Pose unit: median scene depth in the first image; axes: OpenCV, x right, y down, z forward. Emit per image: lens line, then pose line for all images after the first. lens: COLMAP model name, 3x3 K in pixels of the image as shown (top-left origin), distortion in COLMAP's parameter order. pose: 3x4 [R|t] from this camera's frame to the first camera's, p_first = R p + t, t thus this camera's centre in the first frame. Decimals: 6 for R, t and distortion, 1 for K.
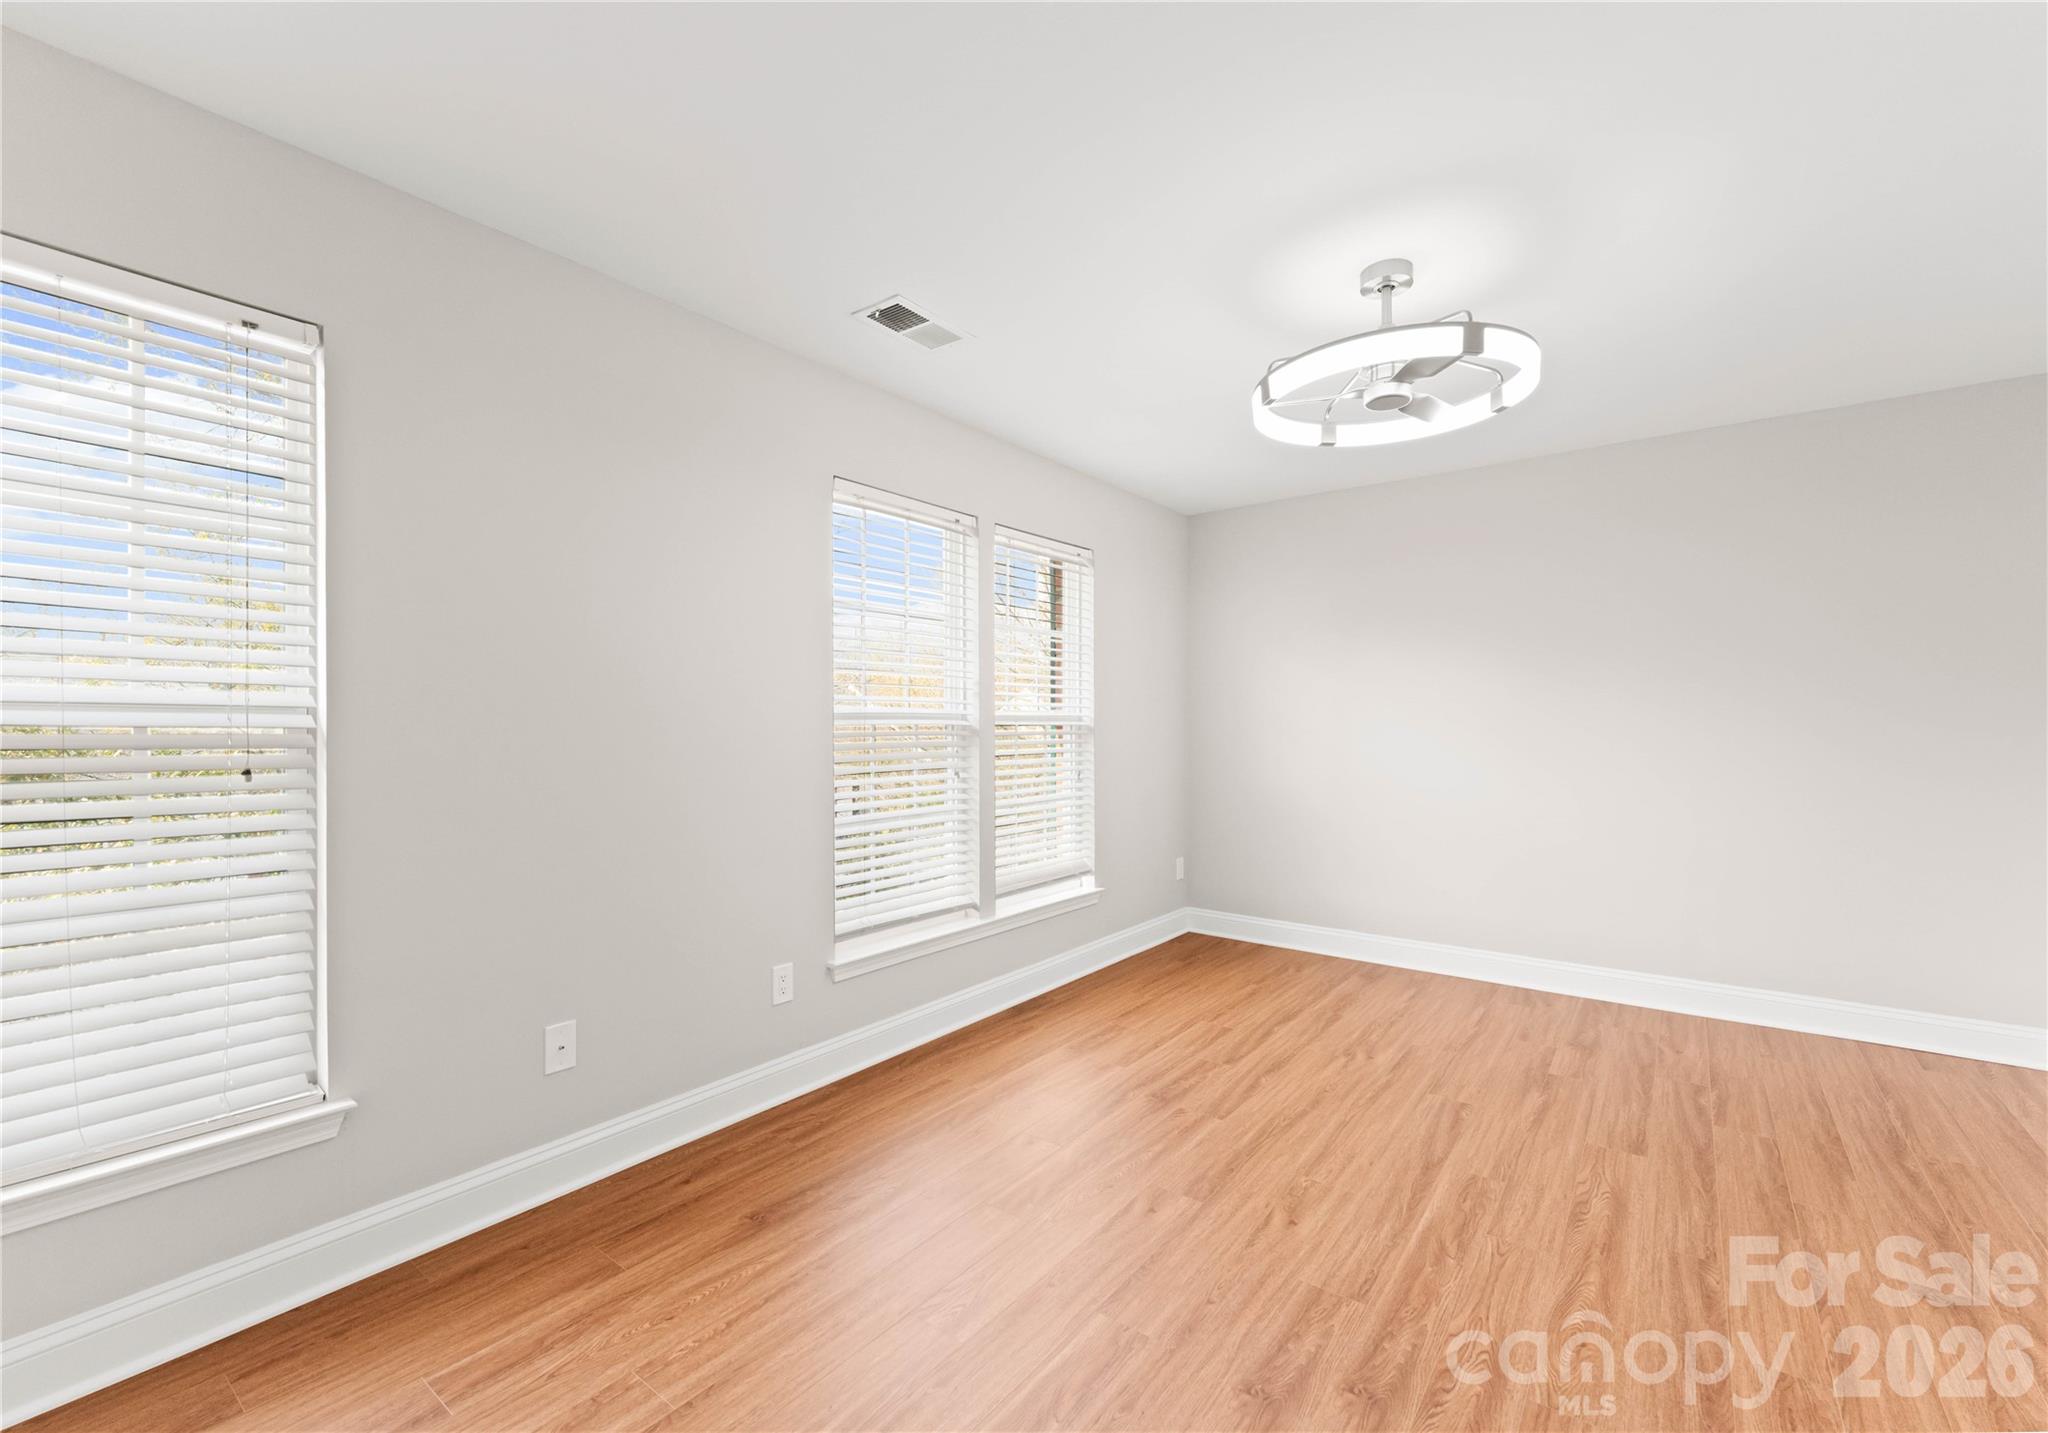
lens RADIAL K [[852.8, 0, 1022.2], [0, 852.8, 717.1], [0, 0, 1]] dist [0.001955, -0.000029]
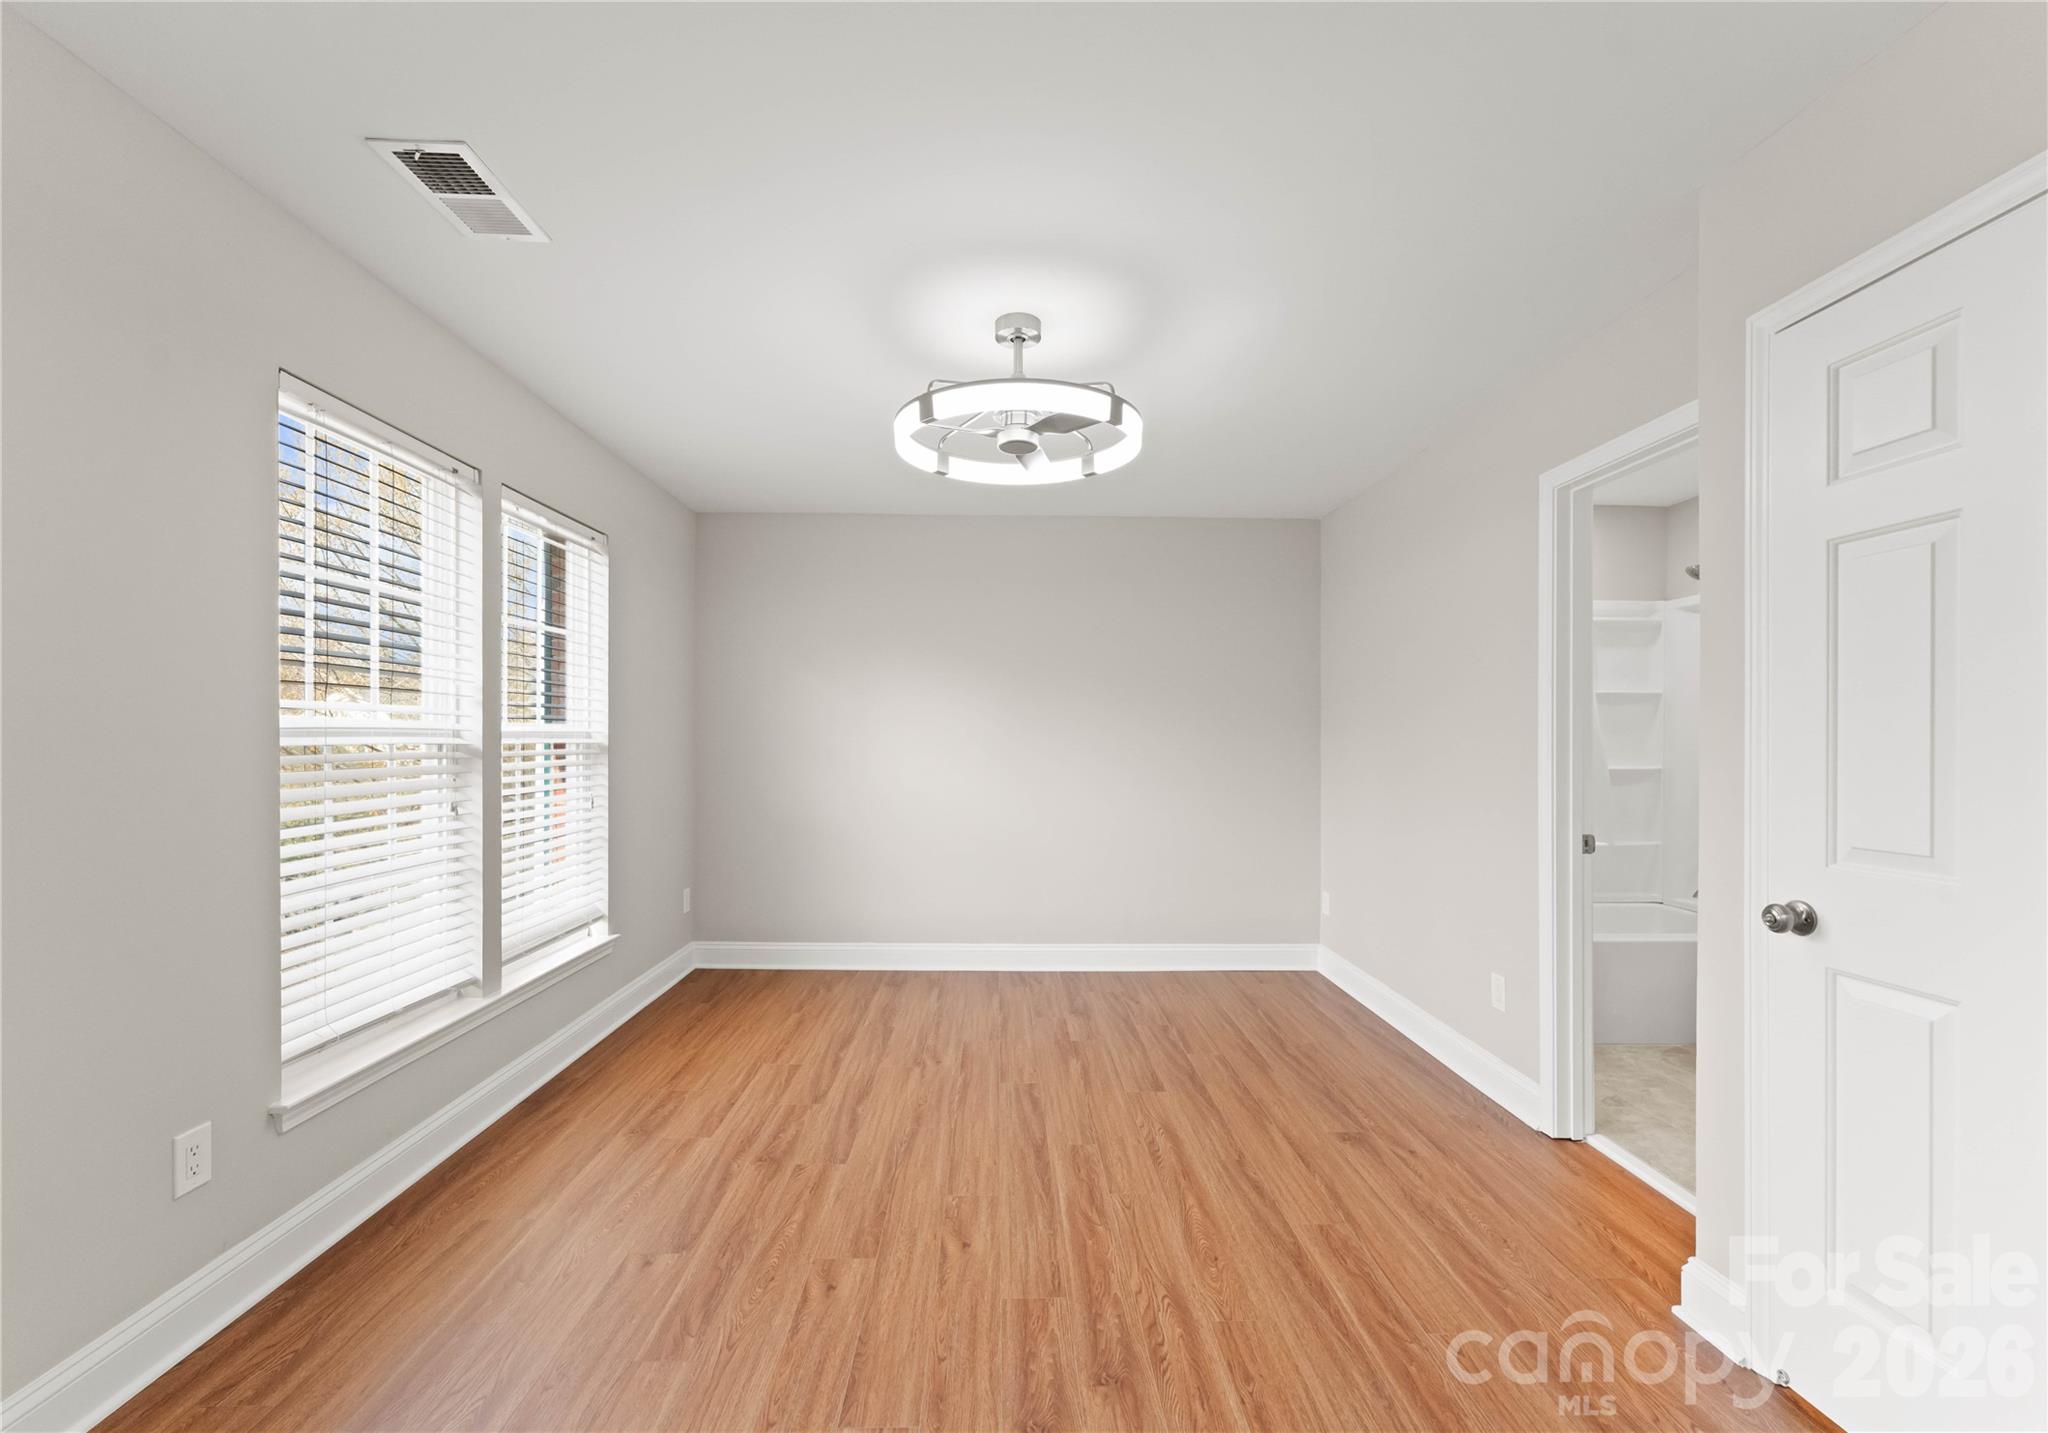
lens RADIAL K [[855.2, 0, 1015.3], [0, 855.2, 737.6], [0, 0, 1]] dist [0.000406, 0.000052]
pose [[0.782659, 0.007993, 0.622400, -0.205691], [-0.013980, 0.999891, 0.004739, -0.009010], [-0.622294, -0.012410, 0.782685, 0.138218]]
